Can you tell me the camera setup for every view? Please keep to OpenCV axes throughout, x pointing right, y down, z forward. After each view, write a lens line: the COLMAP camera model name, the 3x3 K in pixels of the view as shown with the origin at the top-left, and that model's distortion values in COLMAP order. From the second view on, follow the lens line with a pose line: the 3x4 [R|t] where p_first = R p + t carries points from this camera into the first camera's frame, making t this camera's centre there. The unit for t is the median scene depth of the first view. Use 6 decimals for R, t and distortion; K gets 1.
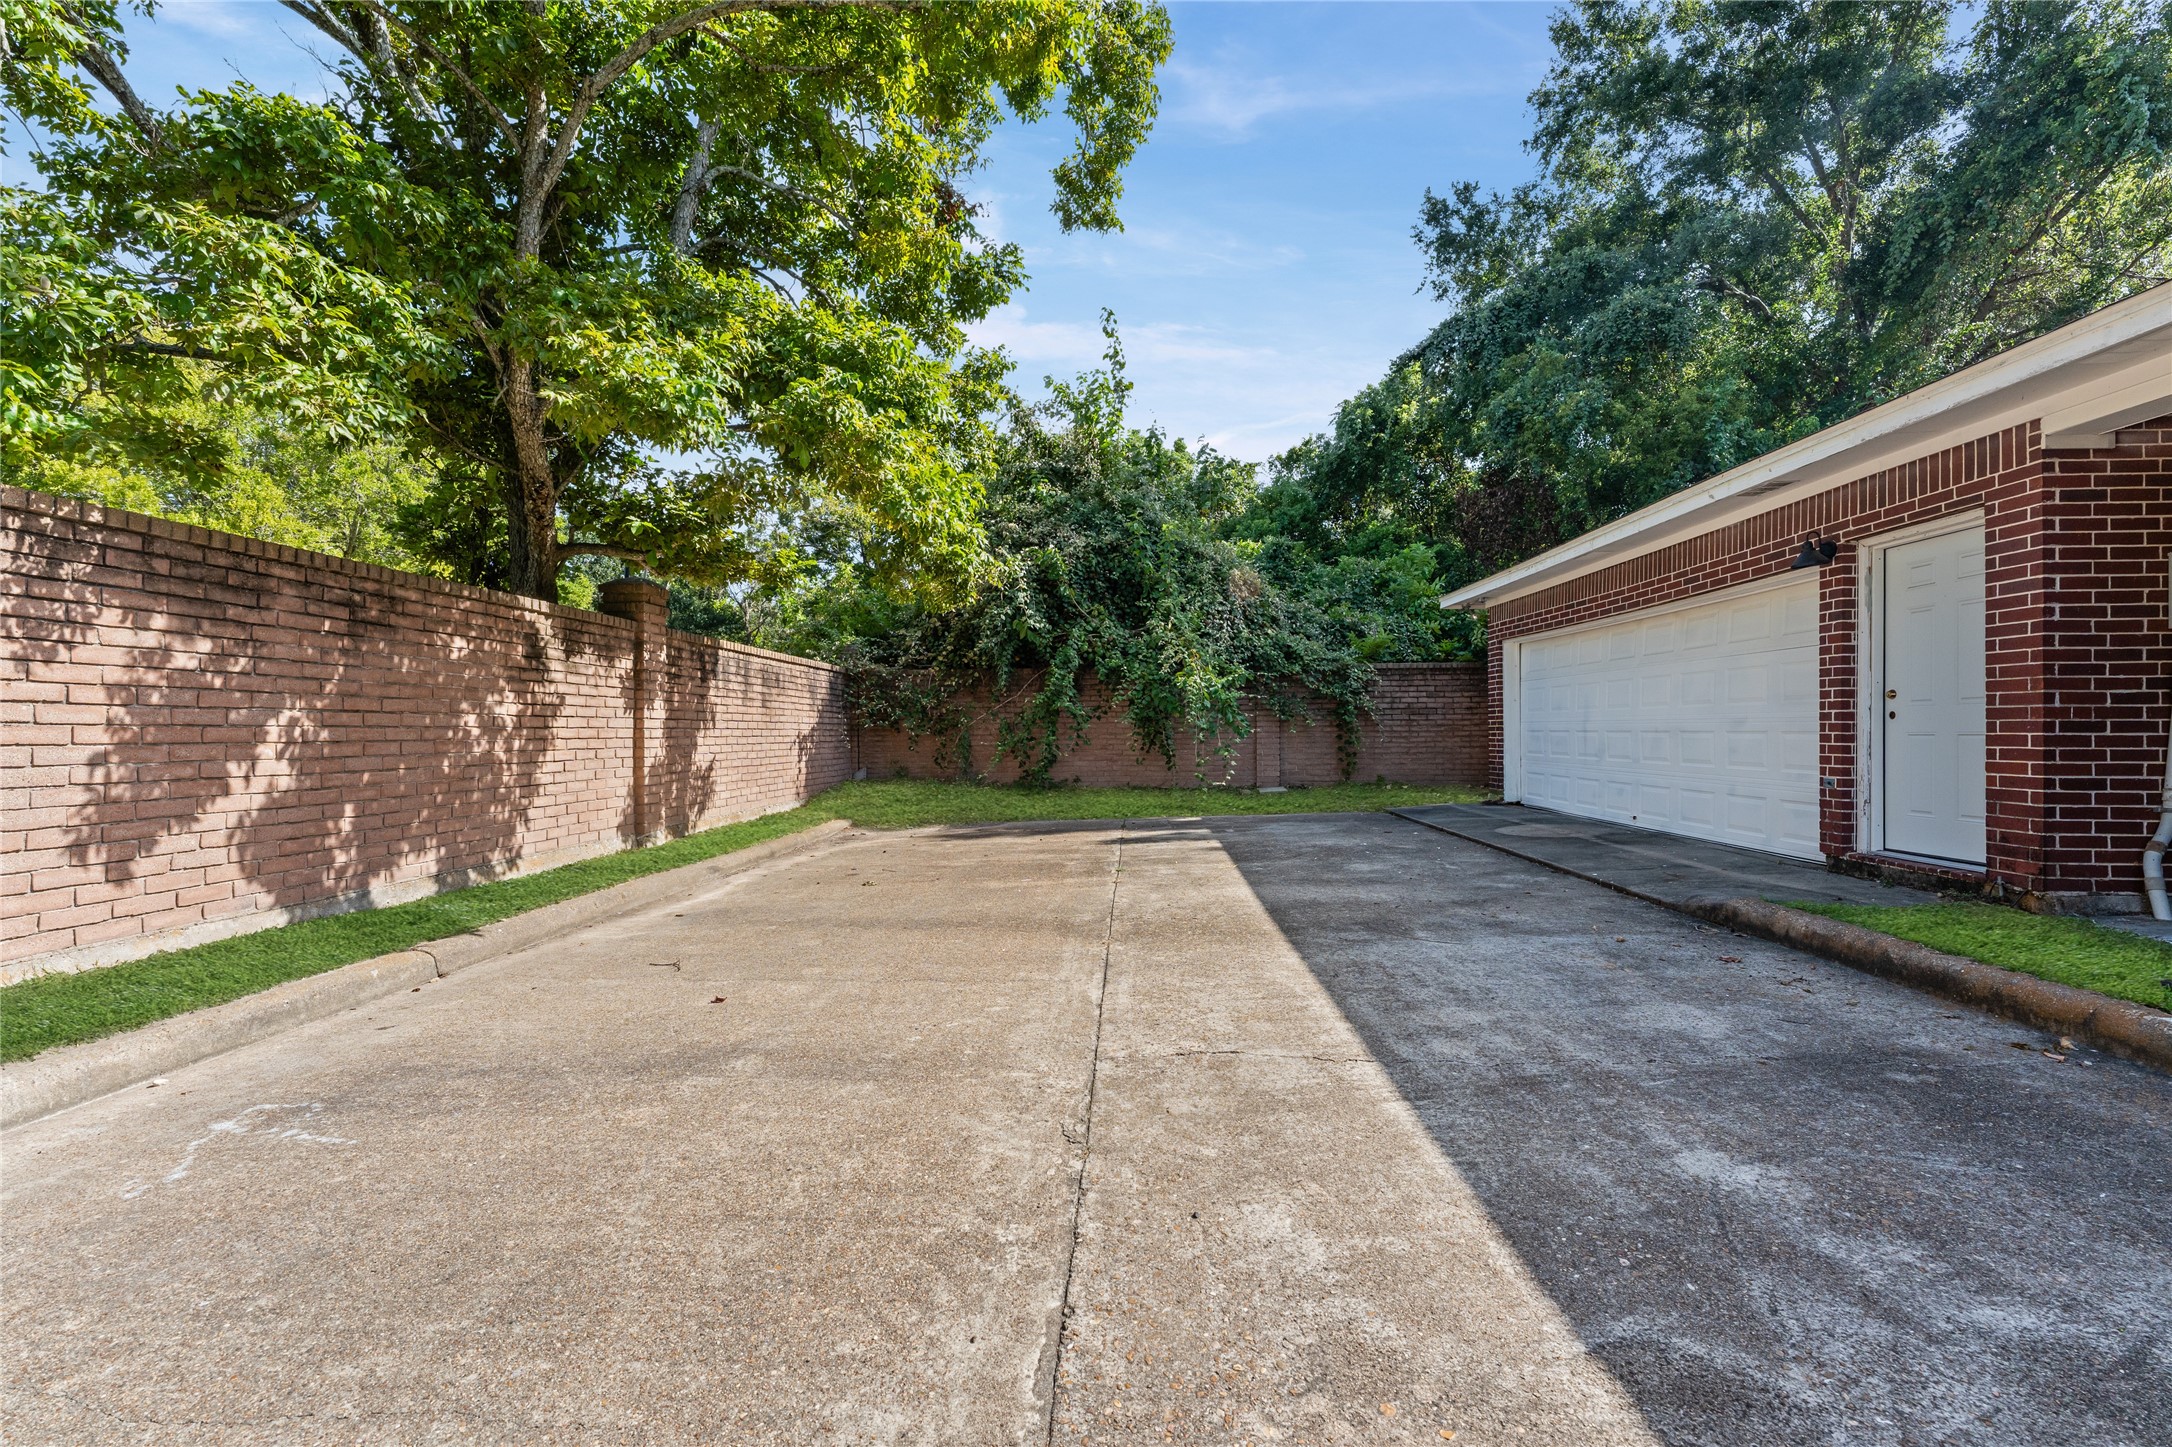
lens RADIAL K [[875.4, 0, 1086.8], [0, 875.4, 731.7], [0, 0, 1]] dist [-0.000002, -0.000010]
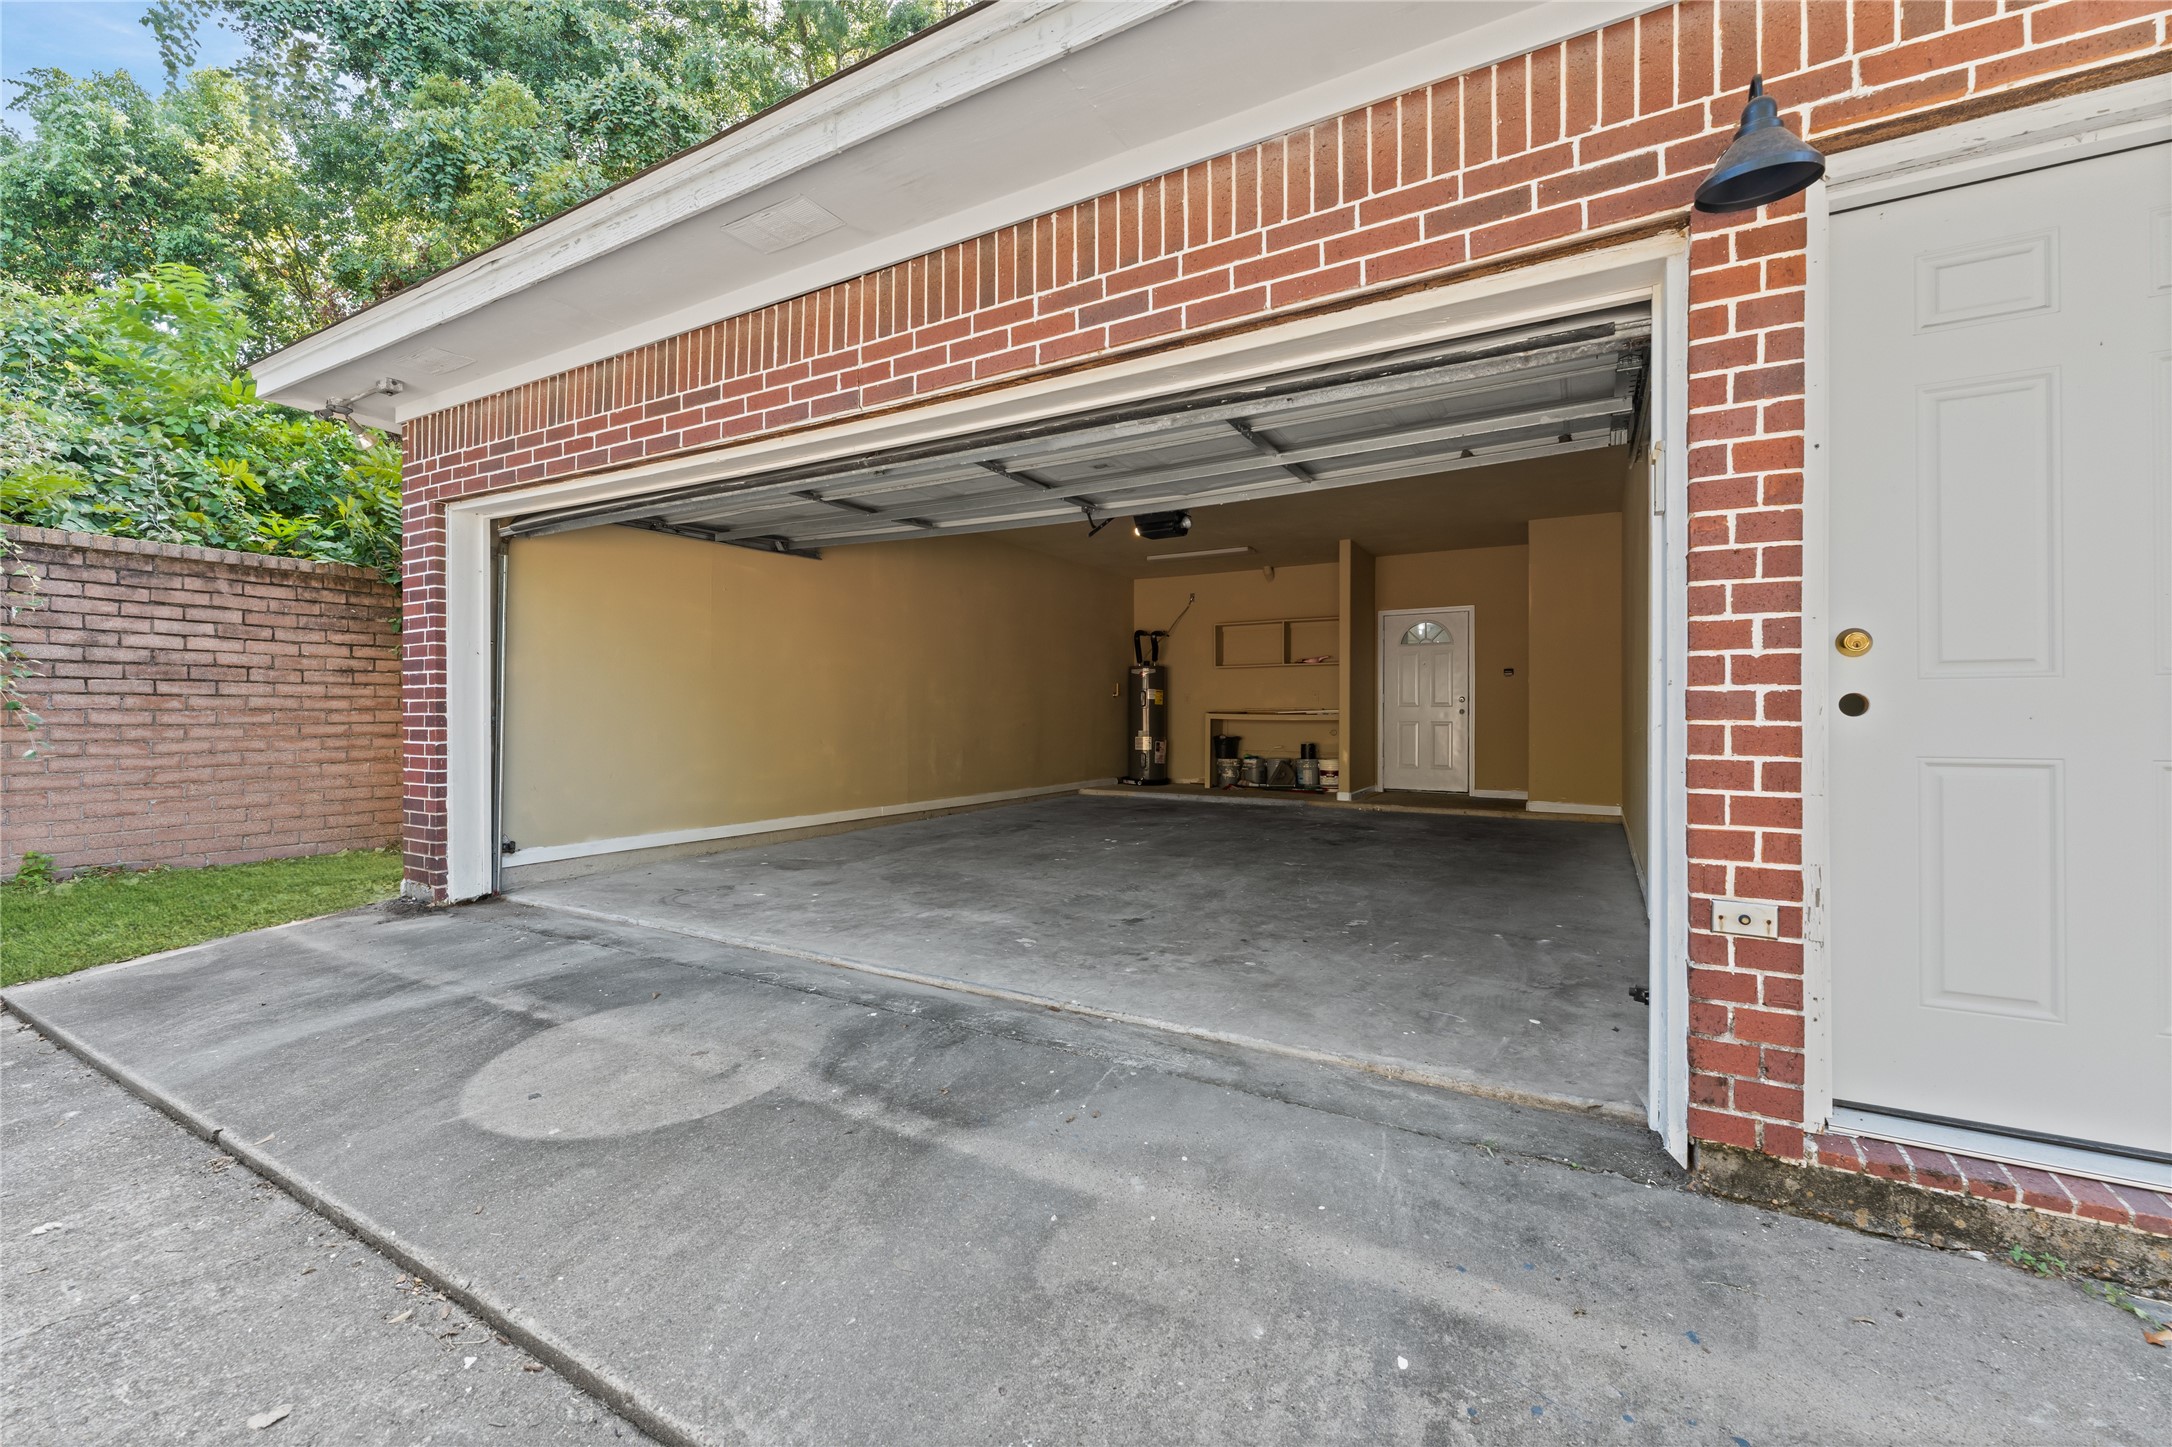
lens RADIAL K [[875.4, 0, 1086.8], [0, 875.4, 731.7], [0, 0, 1]] dist [-0.000002, -0.000010]
pose [[0.440785, 0.000099, 0.897613, 0.213074], [-0.008370, 0.999957, 0.004000, -0.003367], [-0.897574, -0.009276, 0.440767, 0.488527]]
